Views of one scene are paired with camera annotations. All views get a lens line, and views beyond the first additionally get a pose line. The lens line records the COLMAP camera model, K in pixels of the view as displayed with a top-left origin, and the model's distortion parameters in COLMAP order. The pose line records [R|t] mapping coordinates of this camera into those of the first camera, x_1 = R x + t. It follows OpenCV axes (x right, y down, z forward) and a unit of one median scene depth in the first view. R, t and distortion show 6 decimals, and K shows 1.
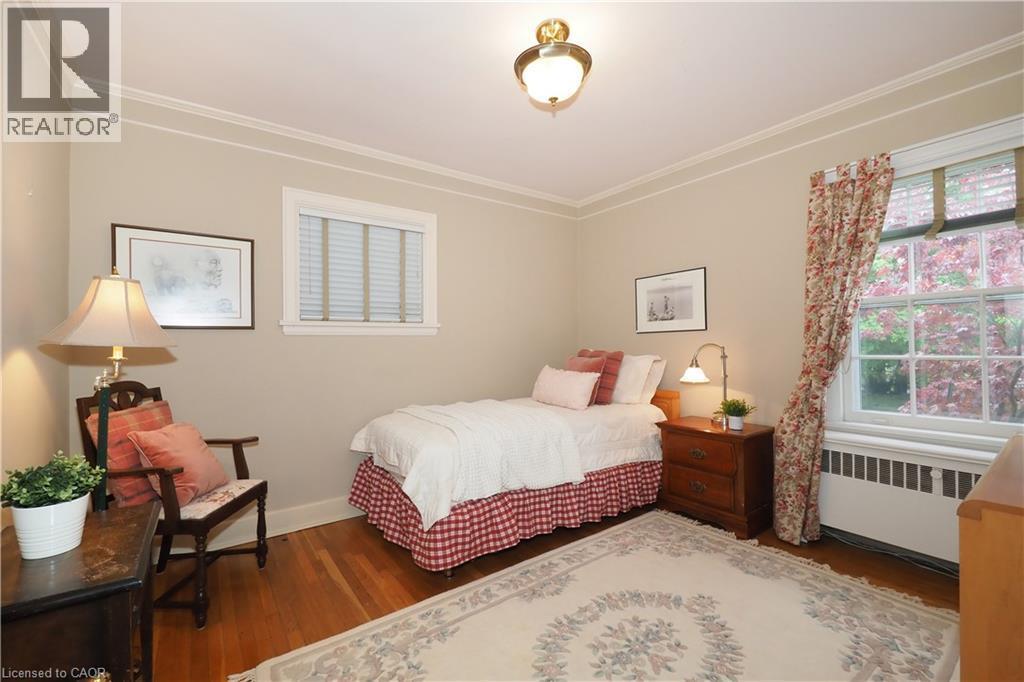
lens RADIAL K [[440.5, 0, 502.4], [0, 440.5, 337.1], [0, 0, 1]] dist [-0.000179, 0.000025]
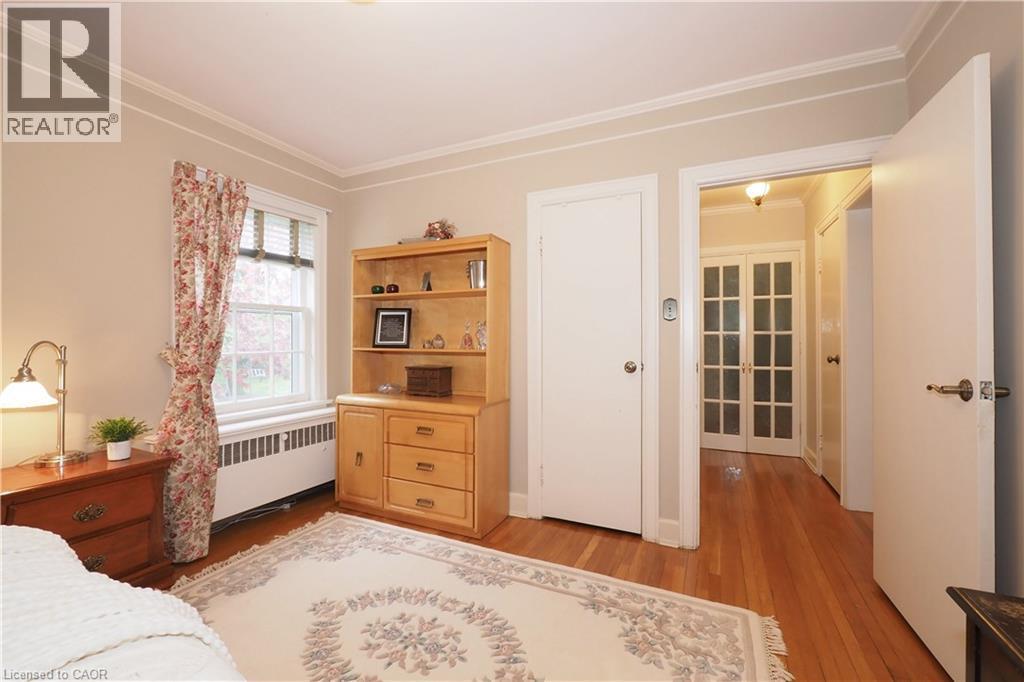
lens RADIAL K [[440.5, 0, 502.4], [0, 440.5, 337.1], [0, 0, 1]] dist [-0.000179, 0.000025]
pose [[-0.495947, 0.019482, 0.868134, -0.496217], [-0.011389, 0.999516, -0.028937, 0.026104], [-0.868278, -0.024238, -0.495485, 0.970764]]
